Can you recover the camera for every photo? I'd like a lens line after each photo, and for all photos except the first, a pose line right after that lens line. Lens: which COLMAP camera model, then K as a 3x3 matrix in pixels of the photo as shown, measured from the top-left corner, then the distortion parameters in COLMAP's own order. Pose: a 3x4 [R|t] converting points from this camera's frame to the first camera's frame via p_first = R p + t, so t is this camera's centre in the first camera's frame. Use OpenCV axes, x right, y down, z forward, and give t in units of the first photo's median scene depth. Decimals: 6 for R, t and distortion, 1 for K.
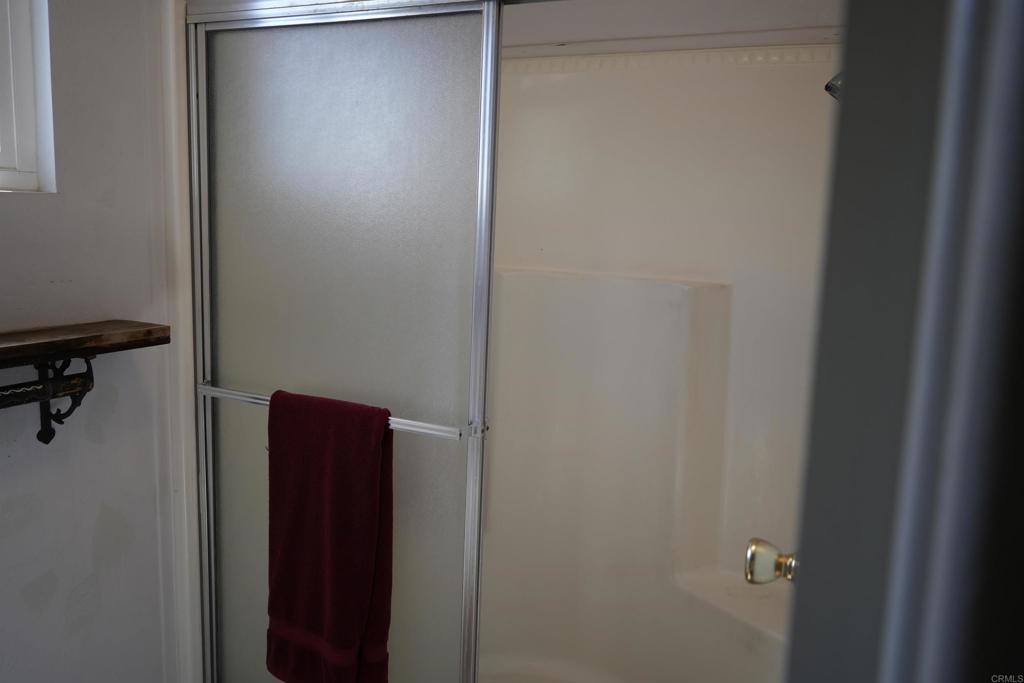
lens RADIAL K [[807.6, 0, 511.9], [0, 807.6, 341.8], [0, 0, 1]] dist [-0.023724, 0.018792]
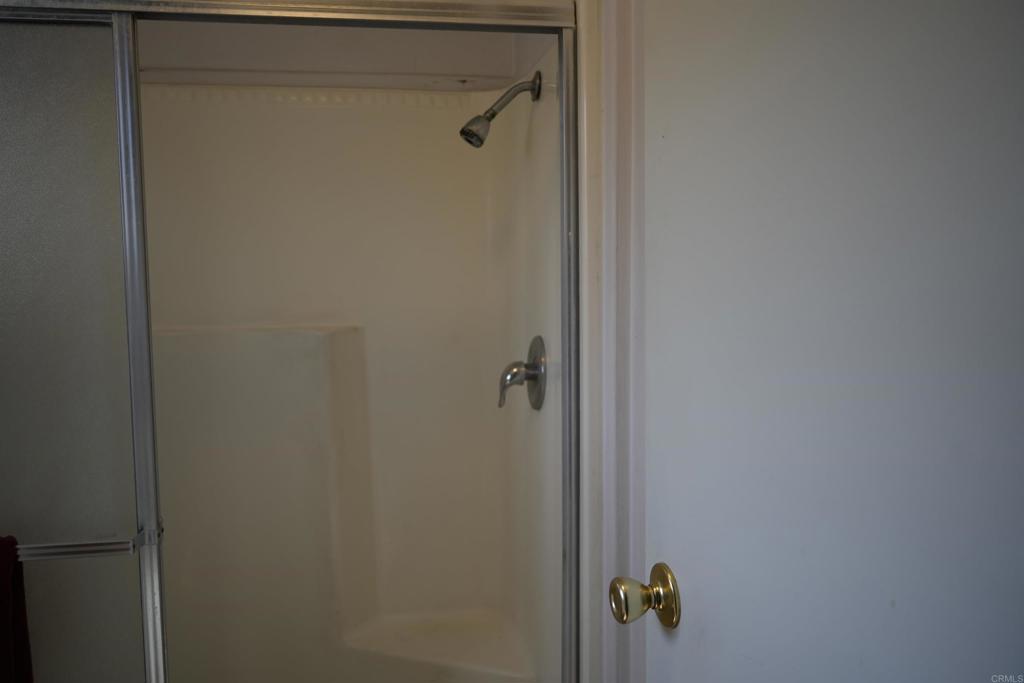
lens RADIAL K [[807.6, 0, 512.0], [0, 807.6, 340.7], [0, 0, 1]] dist [-0.023724, 0.018792]
pose [[0.817862, -0.105367, 0.565685, -0.179903], [0.131440, 0.991309, -0.005390, -0.031885], [-0.560201, 0.078762, 0.824604, 0.115470]]
